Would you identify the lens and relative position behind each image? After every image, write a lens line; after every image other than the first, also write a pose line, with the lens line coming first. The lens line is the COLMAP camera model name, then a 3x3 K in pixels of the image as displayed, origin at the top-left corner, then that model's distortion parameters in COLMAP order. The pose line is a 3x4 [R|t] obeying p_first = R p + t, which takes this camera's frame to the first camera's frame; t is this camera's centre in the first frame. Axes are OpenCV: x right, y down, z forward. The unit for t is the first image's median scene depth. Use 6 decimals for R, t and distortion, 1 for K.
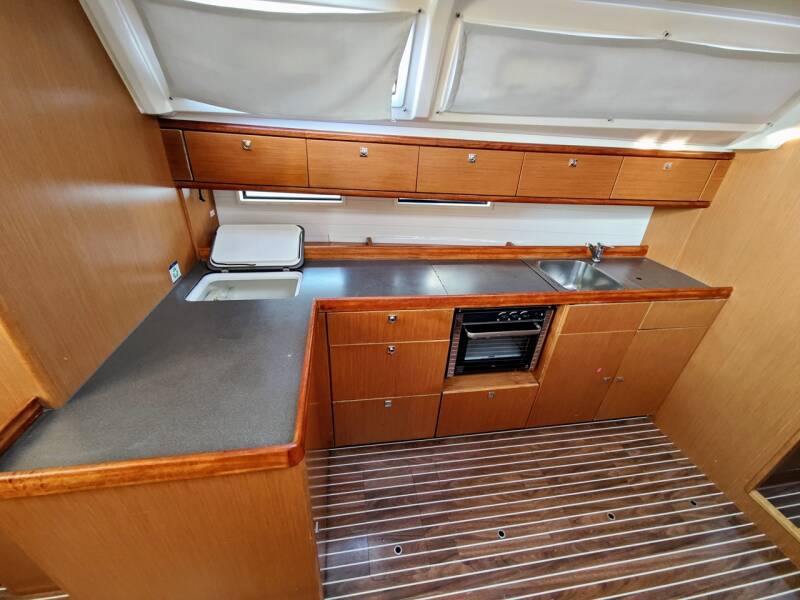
lens RADIAL K [[333.7, 0, 401.7], [0, 333.7, 299.4], [0, 0, 1]] dist [-0.009053, 0.007142]
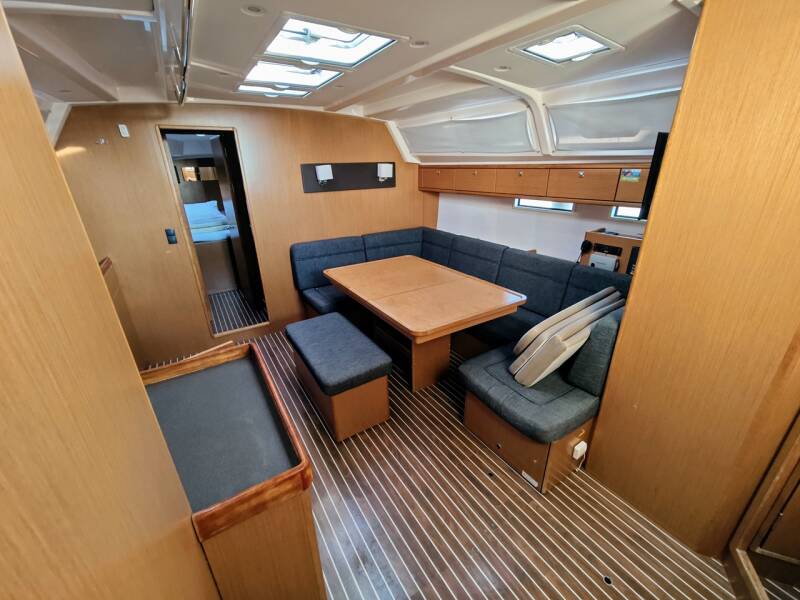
lens RADIAL K [[333.7, 0, 401.7], [0, 333.7, 299.4], [0, 0, 1]] dist [-0.009053, 0.007142]
pose [[-0.389903, -0.396976, 0.830895, -0.880994], [0.446633, 0.707546, 0.547629, -0.134235], [-0.805292, 0.584627, -0.098572, 0.205547]]
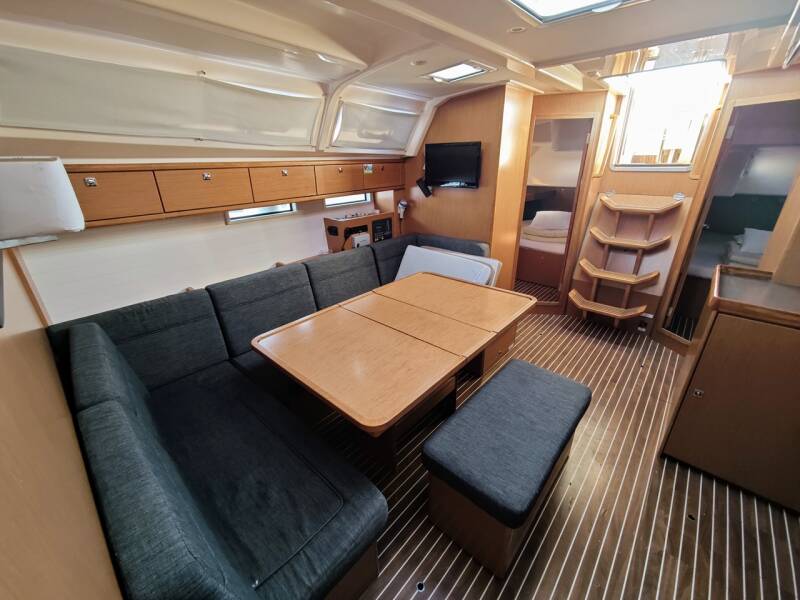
lens RADIAL K [[333.7, 0, 401.7], [0, 333.7, 299.4], [0, 0, 1]] dist [-0.009053, 0.007142]
pose [[-0.779411, 0.199456, -0.593916, 1.100151], [-0.336557, 0.666281, 0.665431, -0.115964], [0.528439, 0.718531, -0.452178, 0.426409]]
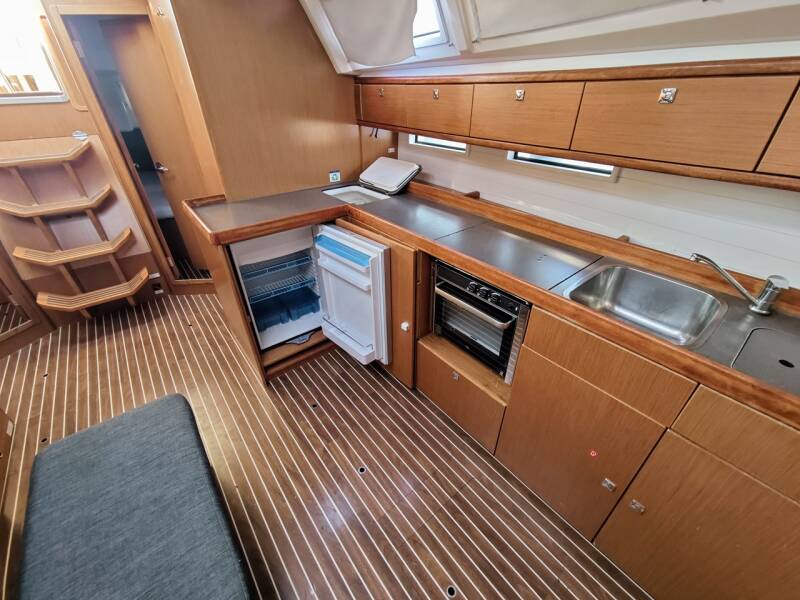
lens RADIAL K [[333.7, 0, 401.7], [0, 333.7, 299.4], [0, 0, 1]] dist [-0.009053, 0.007142]
pose [[0.493144, 0.413274, -0.765515, 0.875077], [-0.394599, 0.890489, 0.226543, -0.042056], [0.775307, 0.190354, 0.602217, 0.355451]]
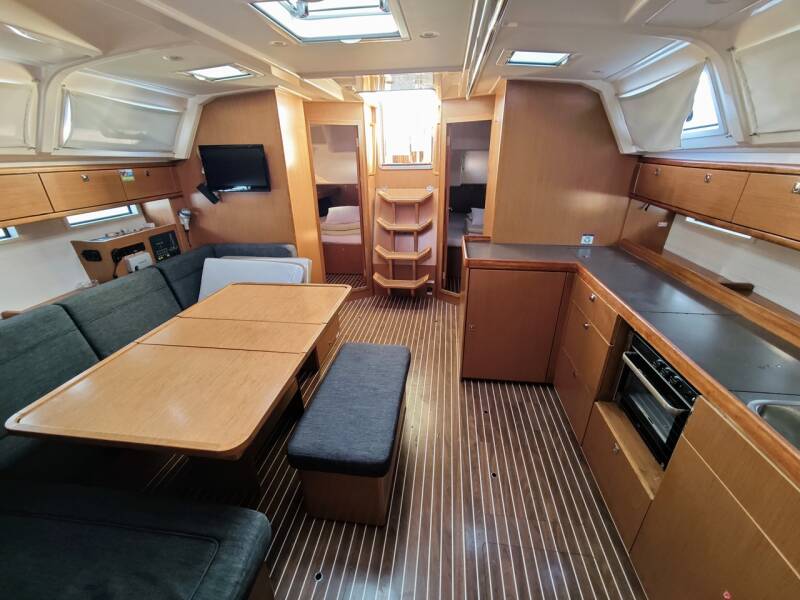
lens RADIAL K [[333.7, 0, 401.7], [0, 333.7, 299.4], [0, 0, 1]] dist [-0.009053, 0.007142]
pose [[-0.292945, 0.333842, -0.895954, 1.183389], [-0.473733, 0.763278, 0.439299, -0.134325], [0.830518, 0.553134, -0.065446, 0.428312]]
